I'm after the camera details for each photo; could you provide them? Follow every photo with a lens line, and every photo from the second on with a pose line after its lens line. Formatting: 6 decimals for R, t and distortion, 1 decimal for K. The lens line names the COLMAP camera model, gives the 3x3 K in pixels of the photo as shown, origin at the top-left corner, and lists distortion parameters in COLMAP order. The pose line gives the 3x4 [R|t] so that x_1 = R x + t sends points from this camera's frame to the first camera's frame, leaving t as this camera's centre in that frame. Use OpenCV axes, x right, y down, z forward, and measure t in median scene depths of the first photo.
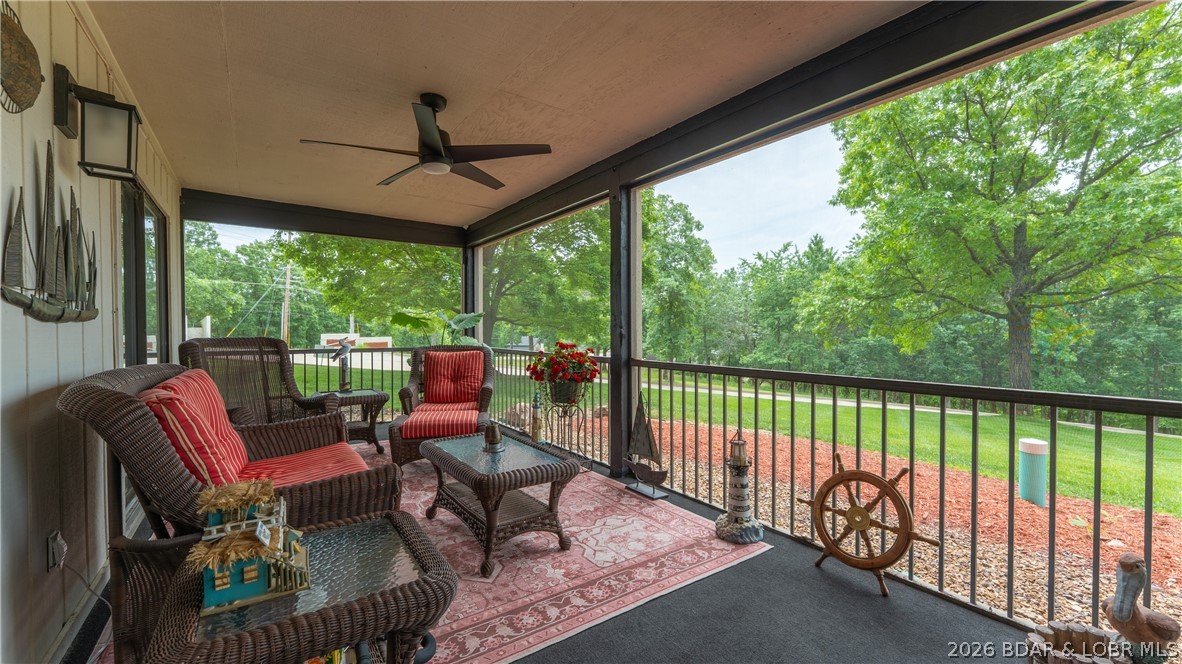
lens RADIAL K [[468.6, 0, 578.0], [0, 468.6, 338.2], [0, 0, 1]] dist [-0.000788, -0.000109]
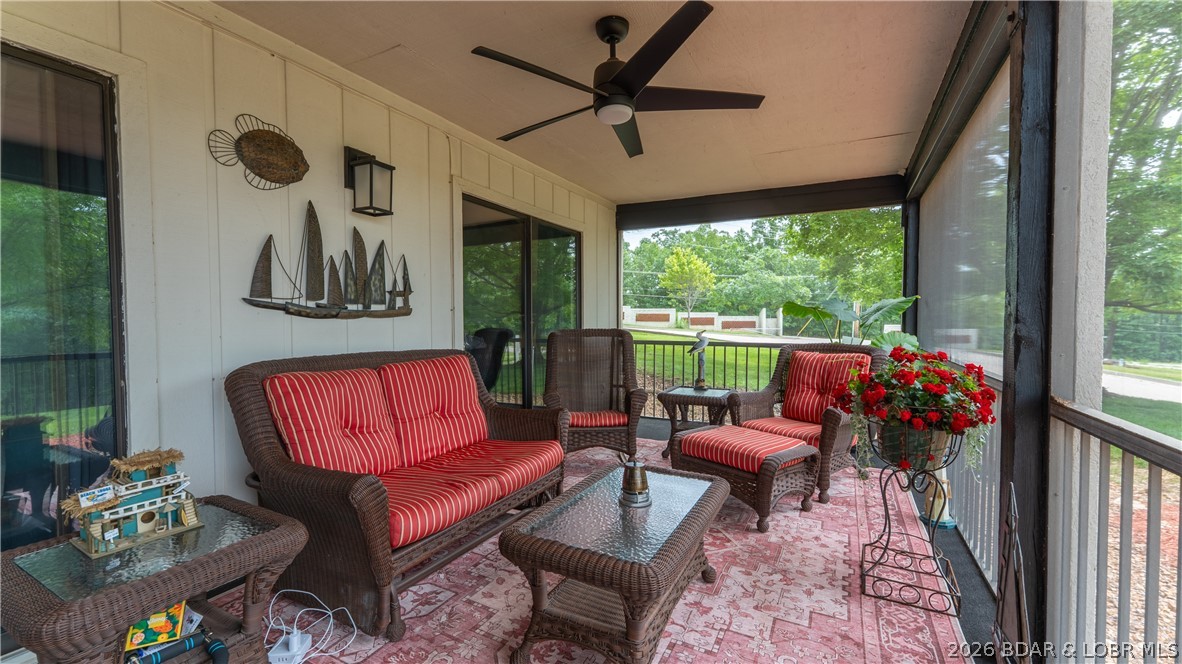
lens RADIAL K [[485.4, 0, 591.0], [0, 485.4, 332.0], [0, 0, 1]] dist [-0.026424, -0.000076]
pose [[0.462533, 0.021512, -0.886341, 0.135179], [-0.015617, 0.999748, 0.016115, -0.006193], [0.886464, 0.006388, 0.462753, 0.209945]]
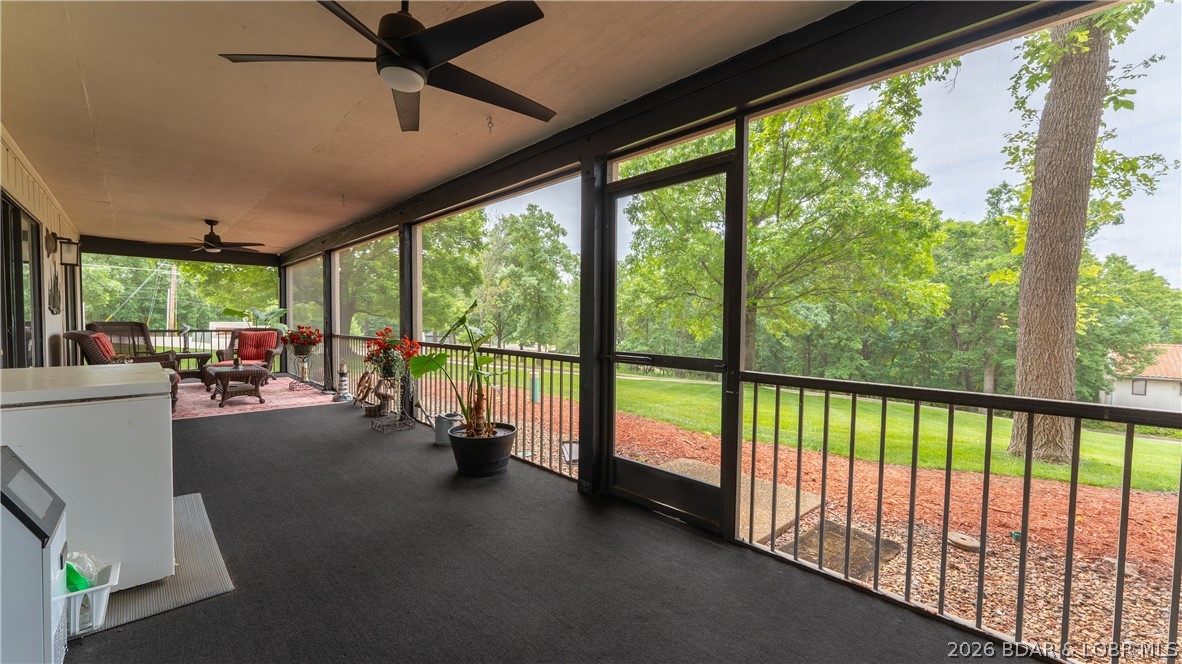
lens RADIAL K [[468.6, 0, 578.0], [0, 468.6, 338.2], [0, 0, 1]] dist [-0.000788, -0.000109]
pose [[0.988581, 0.004549, 0.150625, 0.406840], [-0.007364, 0.999808, 0.018133, 0.008395], [-0.150514, -0.019035, 0.988425, -0.566881]]
